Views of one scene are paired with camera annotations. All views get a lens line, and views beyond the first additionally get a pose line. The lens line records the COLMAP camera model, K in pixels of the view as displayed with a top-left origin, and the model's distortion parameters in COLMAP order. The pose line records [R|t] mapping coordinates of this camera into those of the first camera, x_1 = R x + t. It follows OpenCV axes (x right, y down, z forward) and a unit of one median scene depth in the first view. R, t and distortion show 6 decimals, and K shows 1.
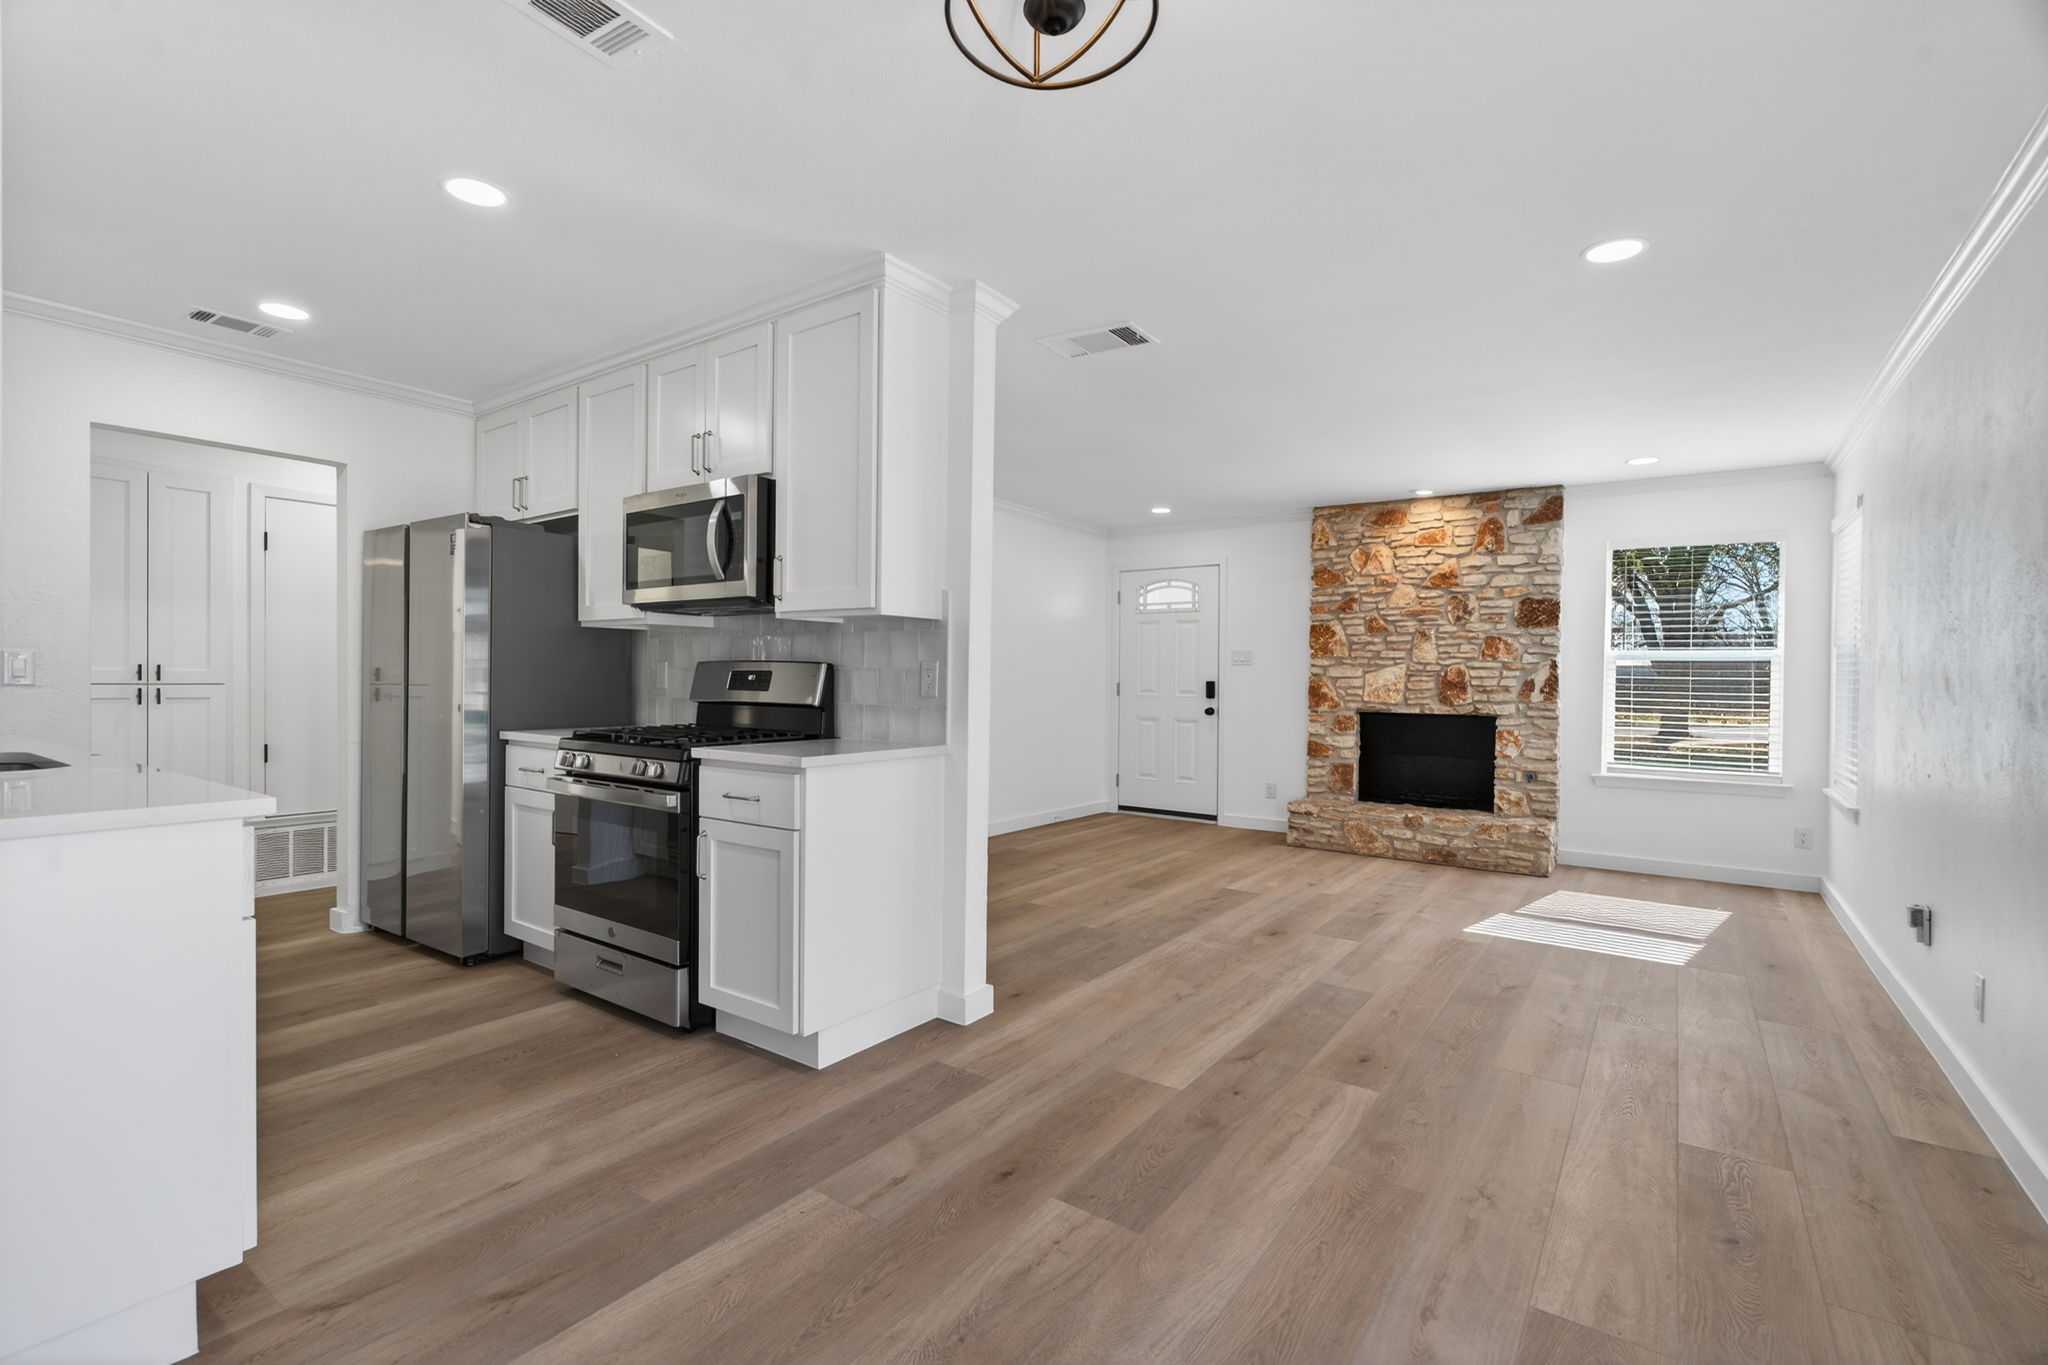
lens RADIAL K [[921.0, 0, 1016.6], [0, 921.0, 683.9], [0, 0, 1]] dist [0.001276, -0.000106]
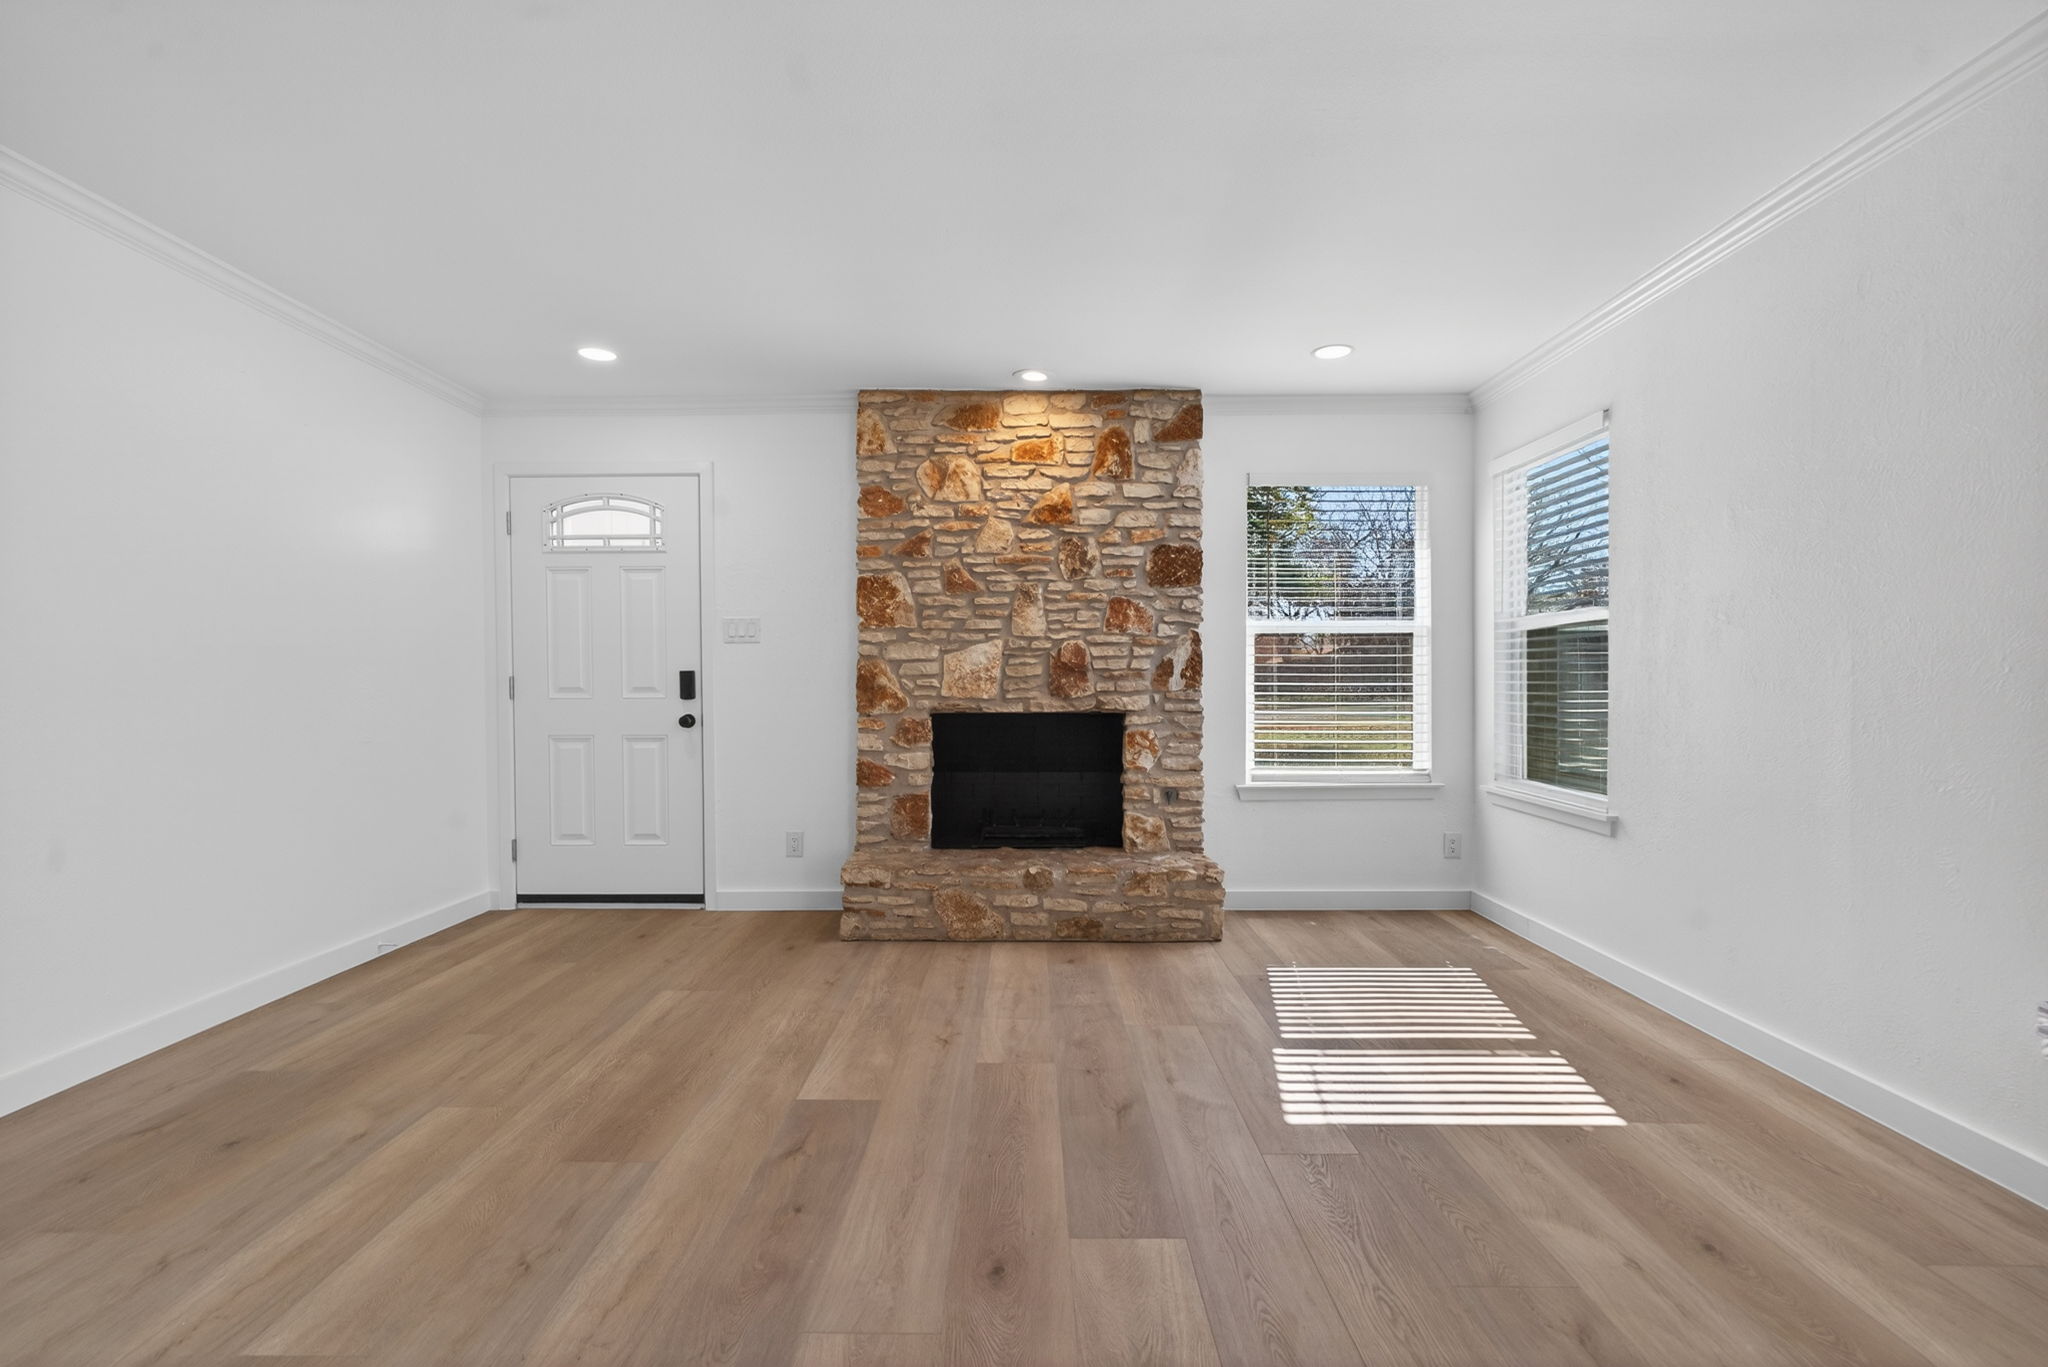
lens RADIAL K [[961.8, 0, 1022.2], [0, 961.8, 687.9], [0, 0, 1]] dist [-0.001959, 0.000187]
pose [[0.815981, -0.020893, 0.577701, 0.033781], [0.018813, 0.999777, 0.009584, 0.007807], [-0.577772, 0.003048, 0.816192, 0.443265]]
